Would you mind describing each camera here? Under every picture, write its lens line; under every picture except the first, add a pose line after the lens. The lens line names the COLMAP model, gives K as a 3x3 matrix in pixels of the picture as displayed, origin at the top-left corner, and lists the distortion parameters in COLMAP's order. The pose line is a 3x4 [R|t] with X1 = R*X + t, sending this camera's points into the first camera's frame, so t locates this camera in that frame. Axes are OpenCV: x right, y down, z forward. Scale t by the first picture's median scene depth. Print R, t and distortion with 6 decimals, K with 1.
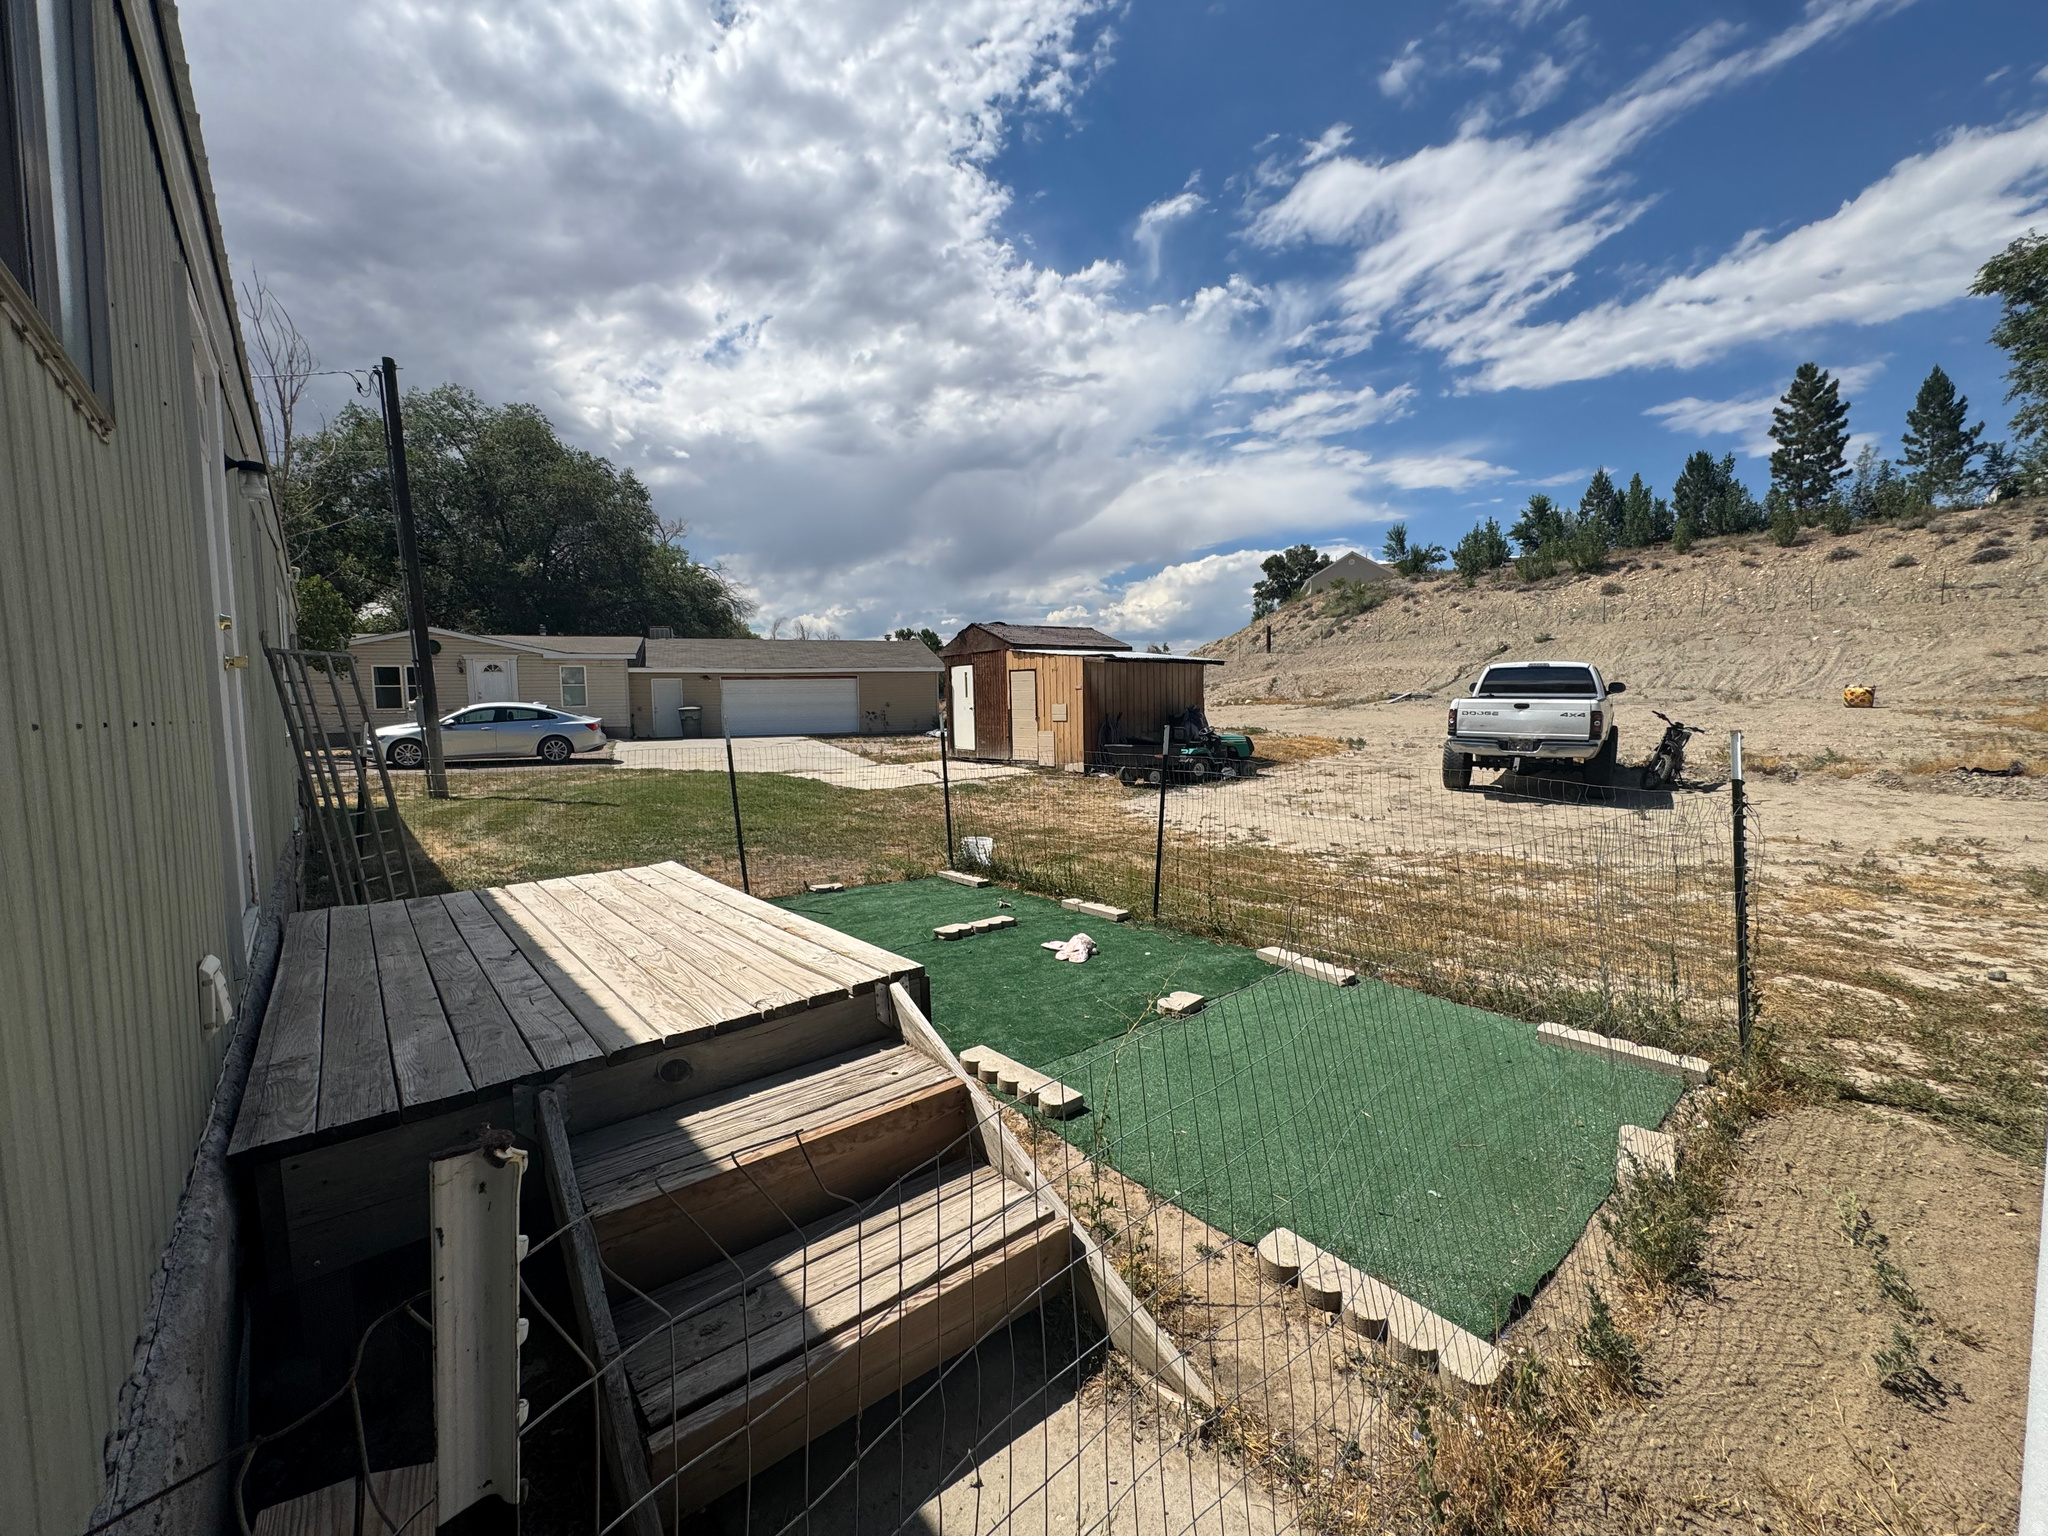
lens RADIAL K [[841.4, 0, 1024.0], [0, 841.4, 768.0], [0, 0, 1]] dist [0.000621, 0.000002]
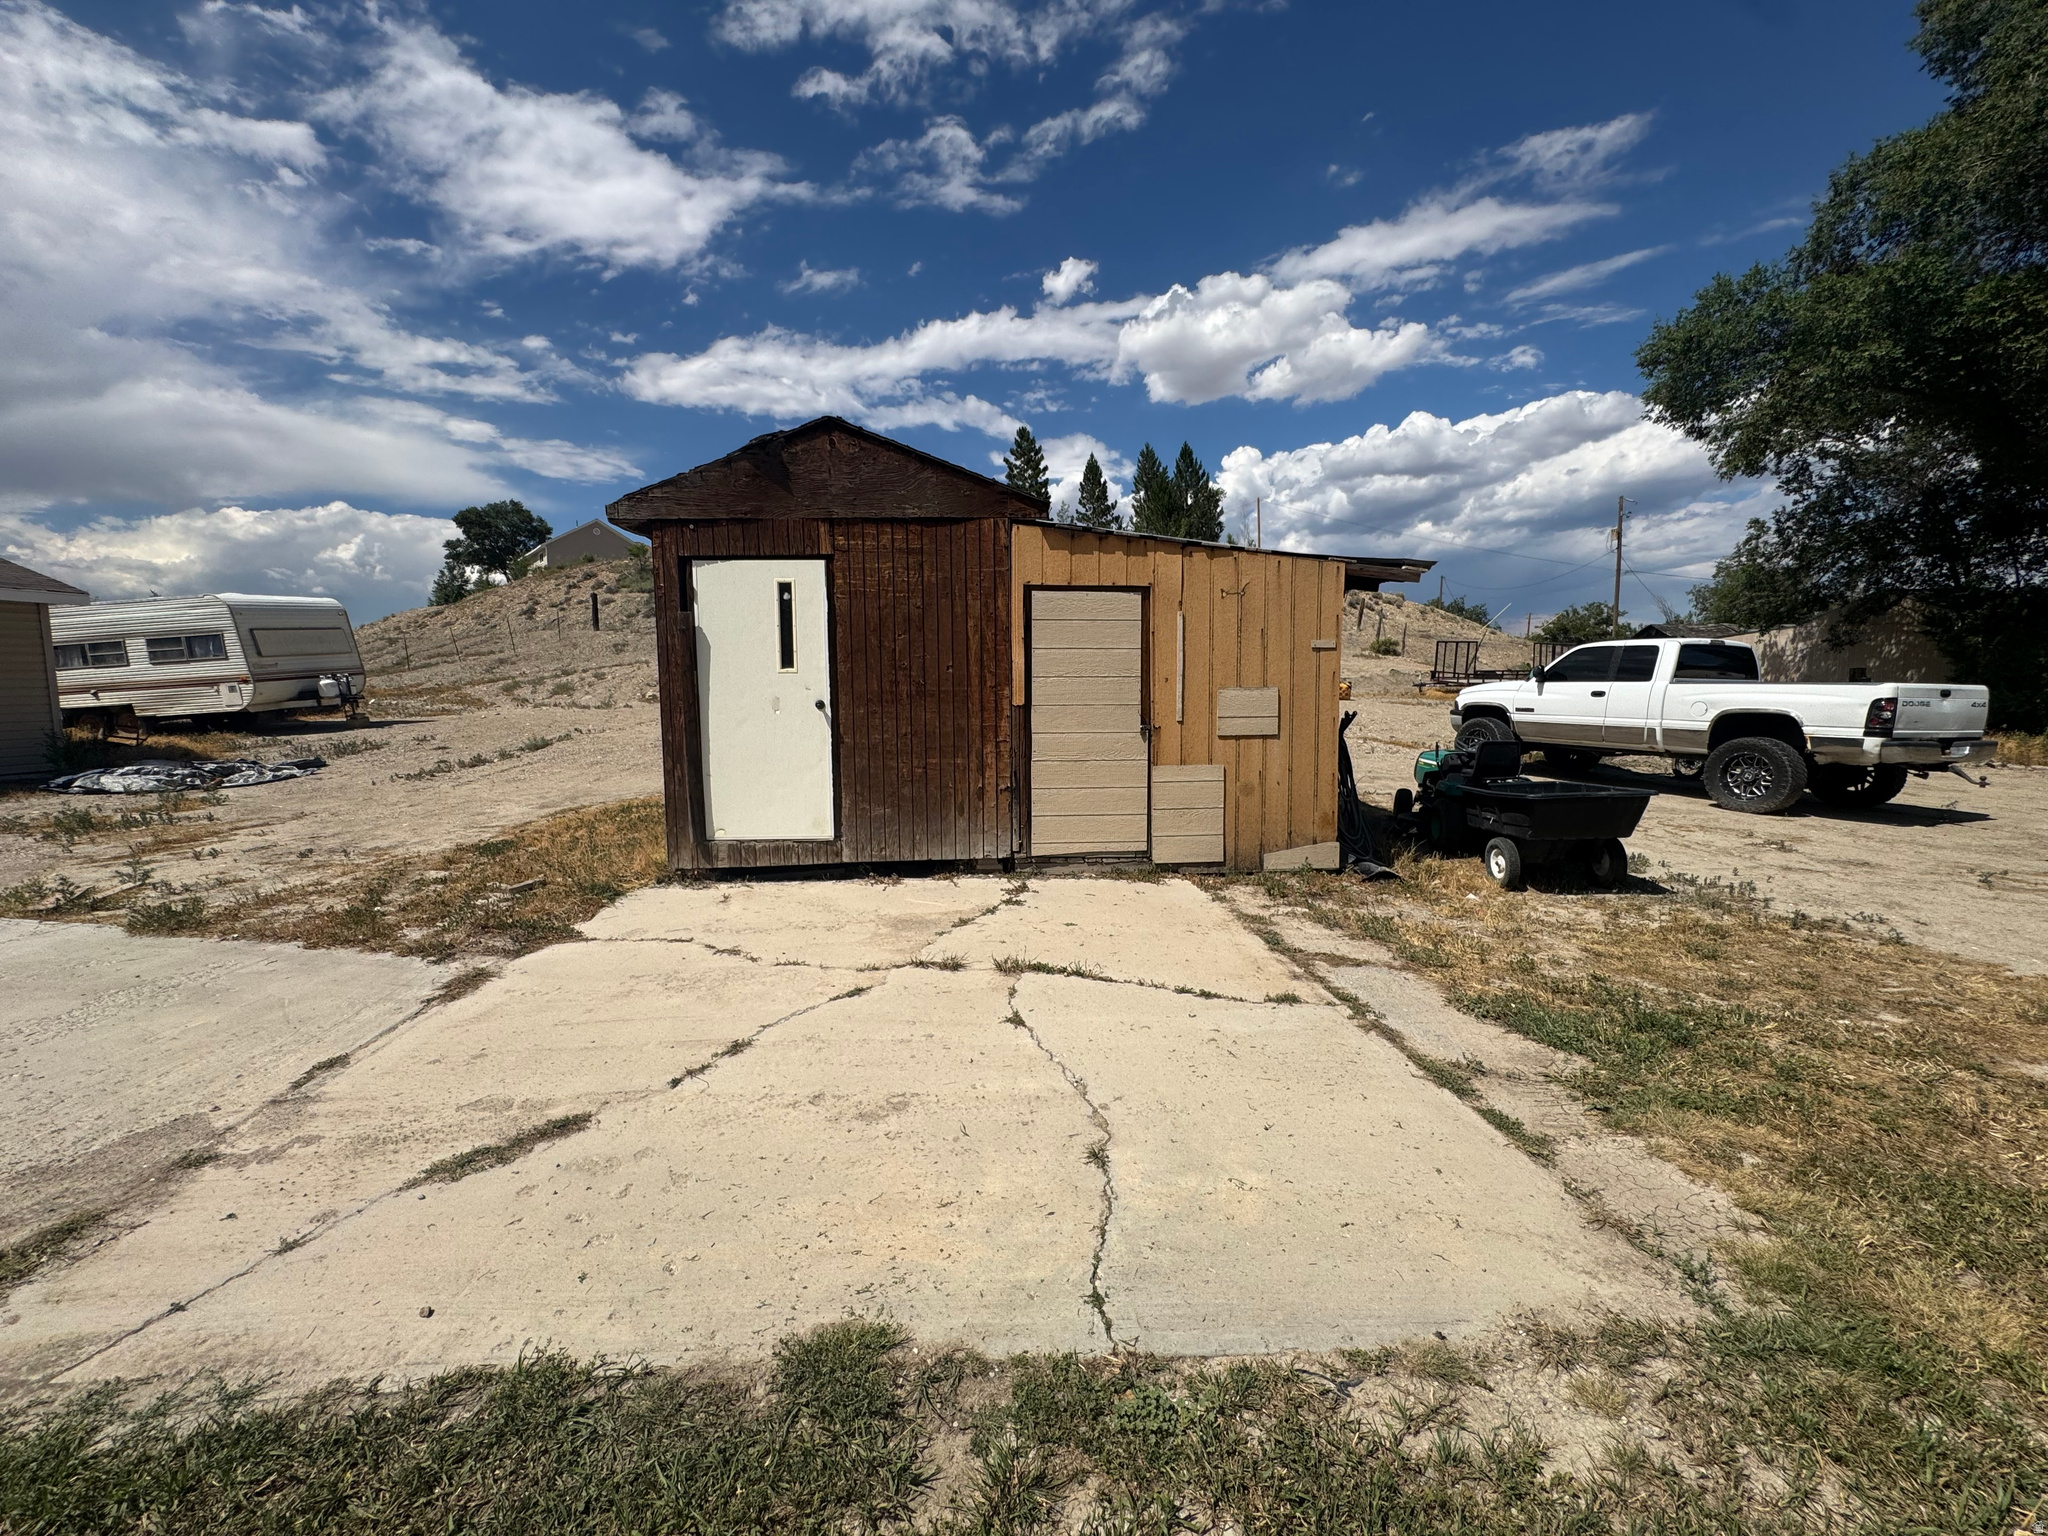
lens RADIAL K [[807.1, 0, 1024.0], [0, 807.1, 768.0], [0, 0, 1]] dist [-0.024898, -0.000075]
pose [[0.563083, -0.077880, 0.822722, -0.259530], [0.065000, 0.996639, 0.049857, -0.057054], [-0.823840, 0.025404, 0.566253, 0.769405]]
